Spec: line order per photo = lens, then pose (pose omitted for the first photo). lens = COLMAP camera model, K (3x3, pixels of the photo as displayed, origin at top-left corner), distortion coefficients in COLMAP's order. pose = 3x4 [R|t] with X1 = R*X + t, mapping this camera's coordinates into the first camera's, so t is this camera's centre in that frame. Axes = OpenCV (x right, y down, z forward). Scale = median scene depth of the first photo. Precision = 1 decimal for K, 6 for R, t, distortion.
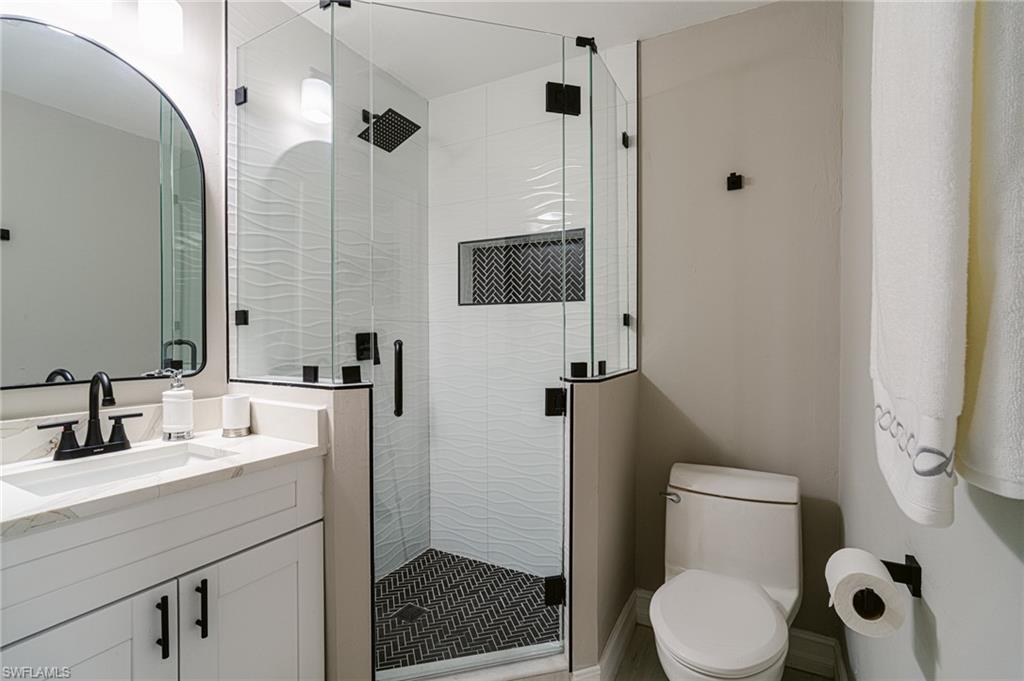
lens RADIAL K [[485.3, 0, 512.0], [0, 485.3, 340.5], [0, 0, 1]] dist [-0.010570, 0.000875]
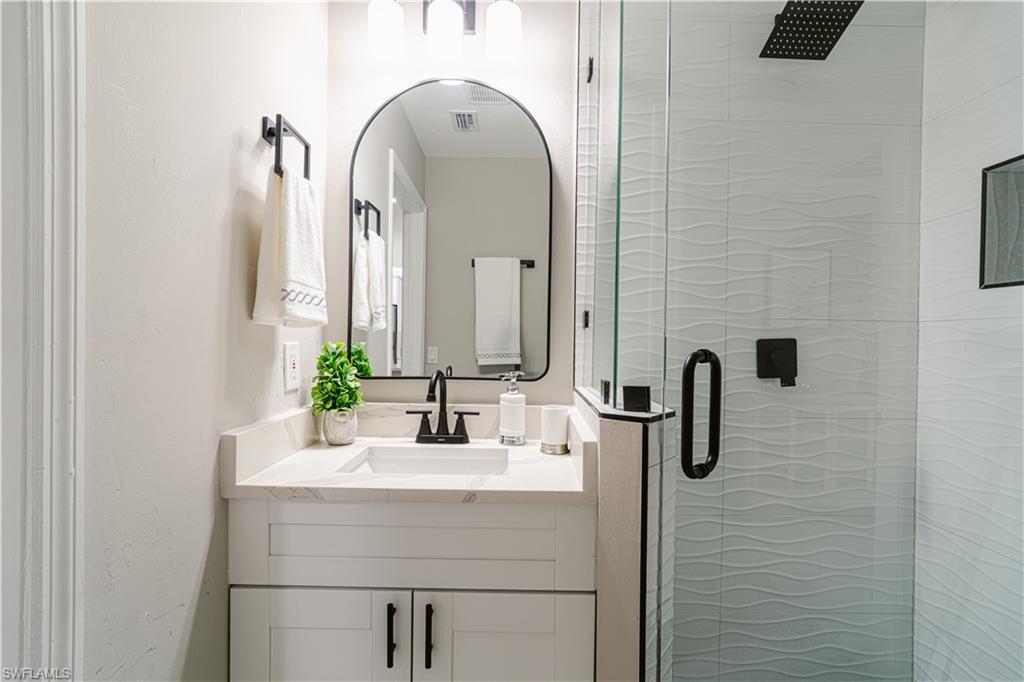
lens RADIAL K [[485.3, 0, 512.0], [0, 485.3, 341.0], [0, 0, 1]] dist [-0.010570, 0.000875]
pose [[0.483952, 0.011810, -0.875015, 0.180567], [-0.024022, 0.999711, 0.000207, -0.005473], [0.874765, 0.020920, 0.484096, 0.530870]]
